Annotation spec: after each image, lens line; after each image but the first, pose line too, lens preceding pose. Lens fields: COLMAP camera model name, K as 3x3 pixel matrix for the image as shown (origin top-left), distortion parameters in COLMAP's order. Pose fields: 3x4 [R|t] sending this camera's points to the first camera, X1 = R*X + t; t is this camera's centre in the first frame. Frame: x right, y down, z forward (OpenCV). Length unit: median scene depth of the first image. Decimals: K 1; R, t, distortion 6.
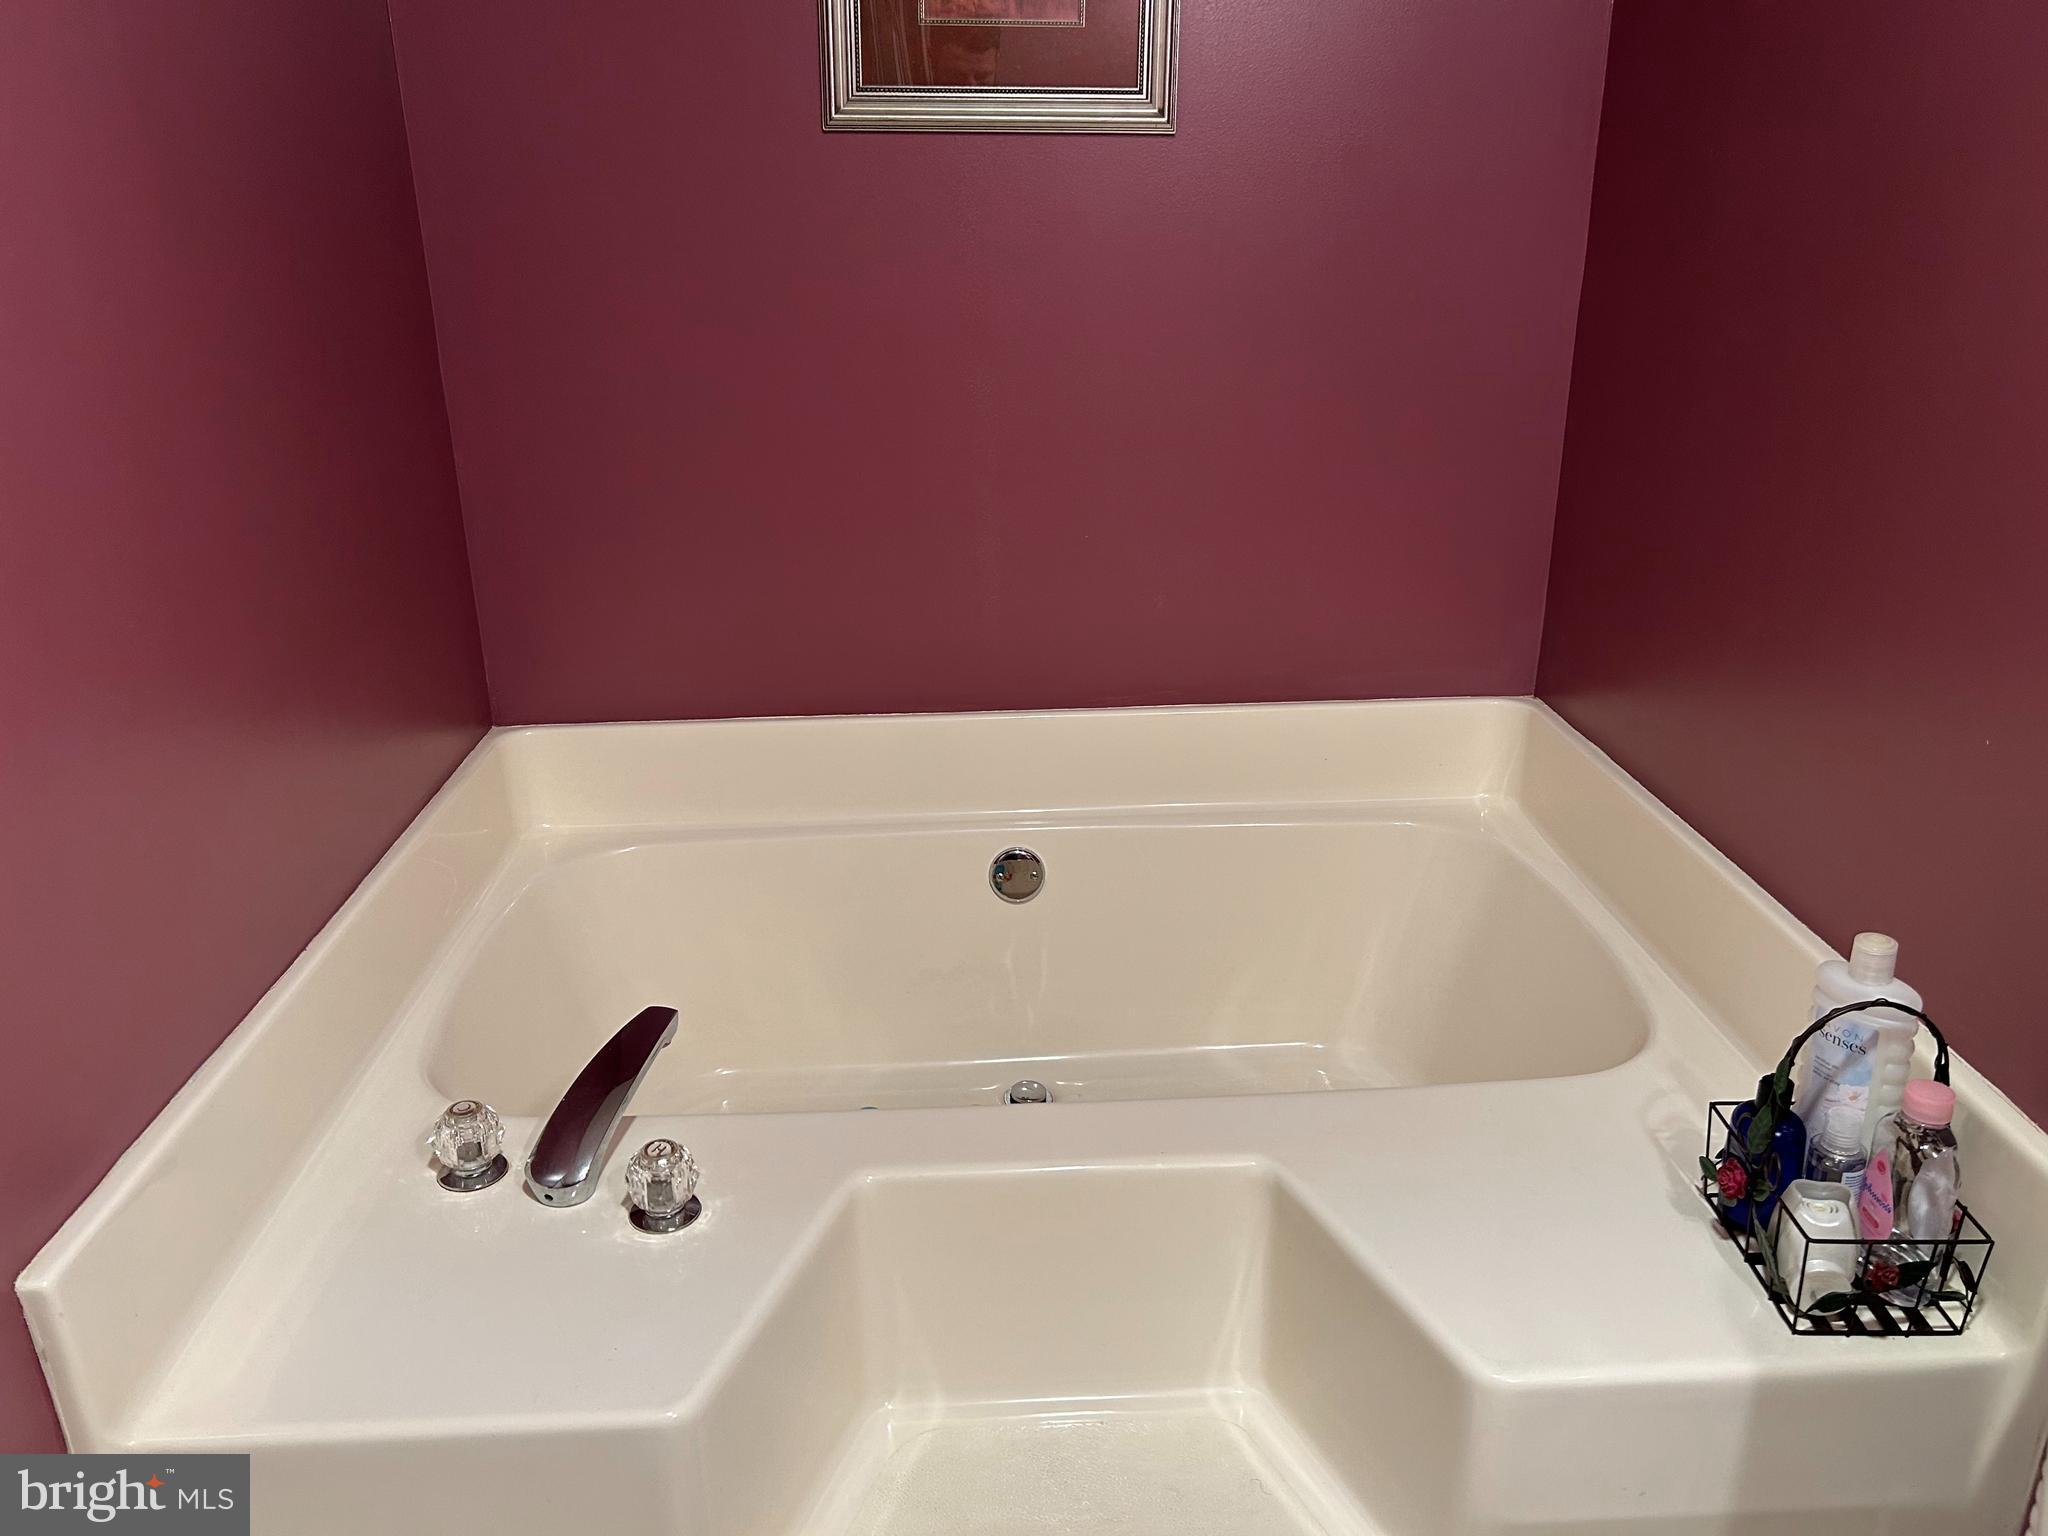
lens RADIAL K [[1543.7, 0, 1025.0], [0, 1543.7, 752.2], [0, 0, 1]] dist [-0.003846, -0.016122]
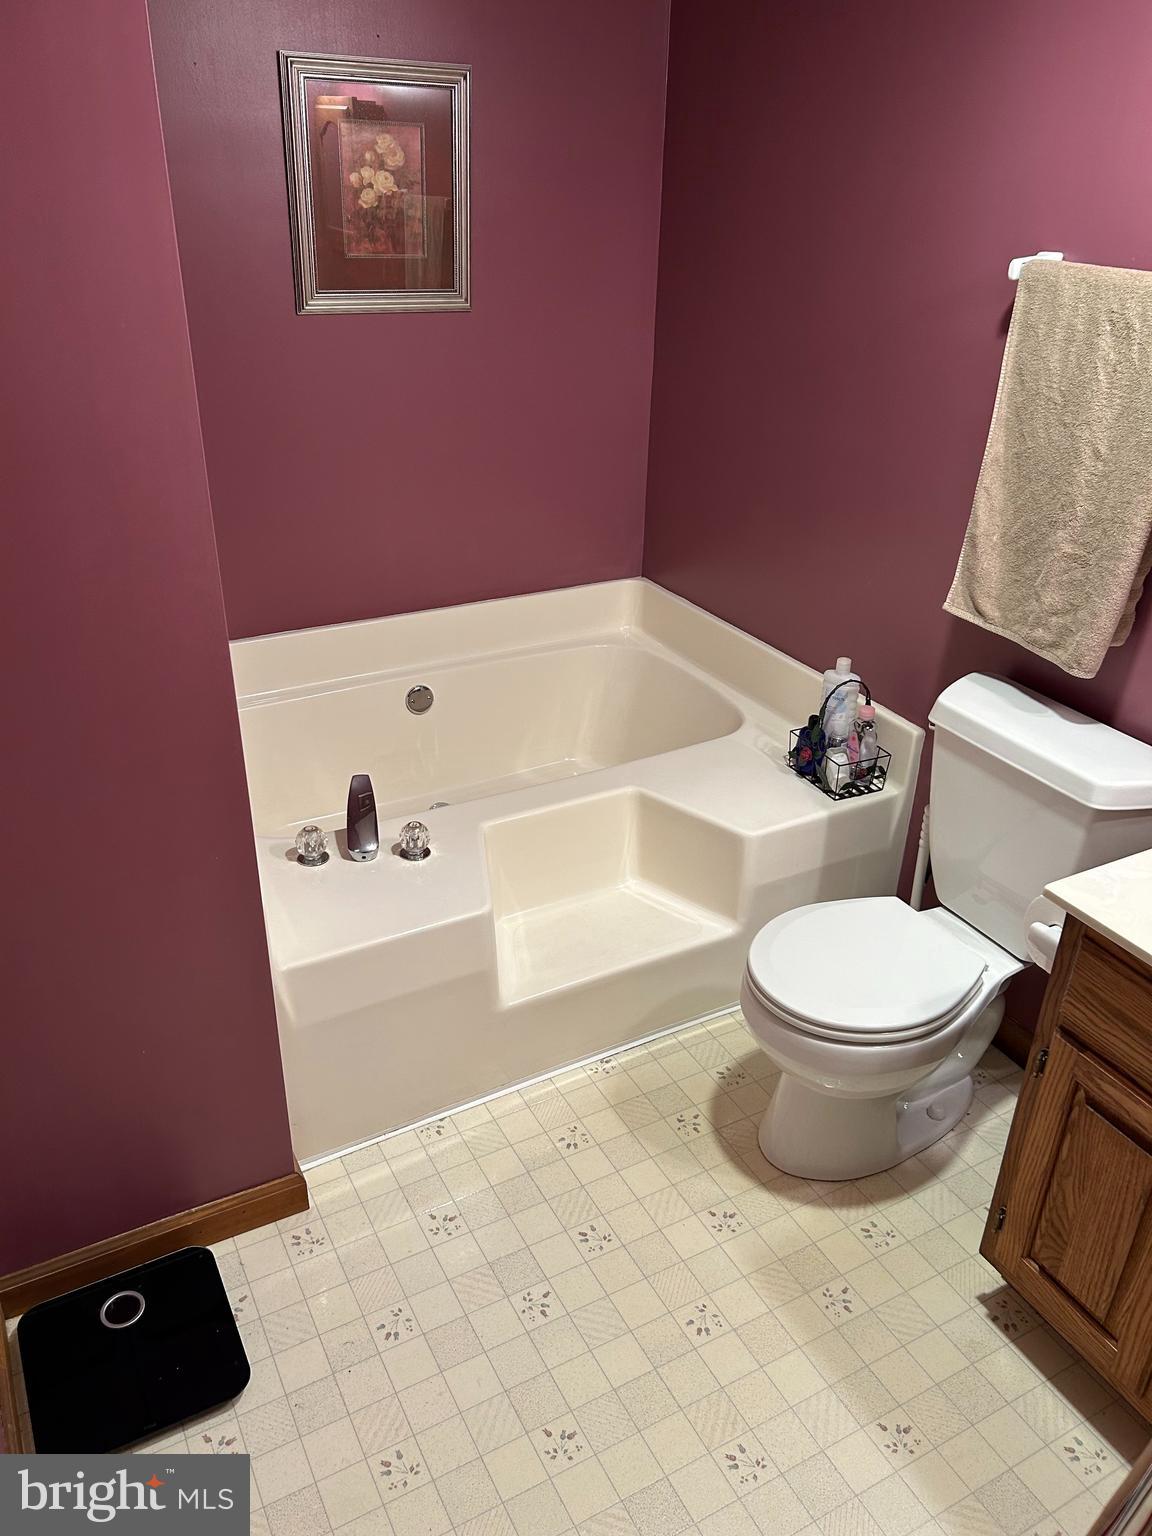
lens RADIAL K [[1157.8, 0, 574.4], [0, 1157.8, 772.7], [0, 0, 1]] dist [-0.003846, -0.016122]
pose [[0.895771, -0.175738, 0.408303, -0.739903], [0.117489, 0.979470, 0.163816, -0.075322], [-0.428709, -0.098770, 0.898027, -0.662947]]
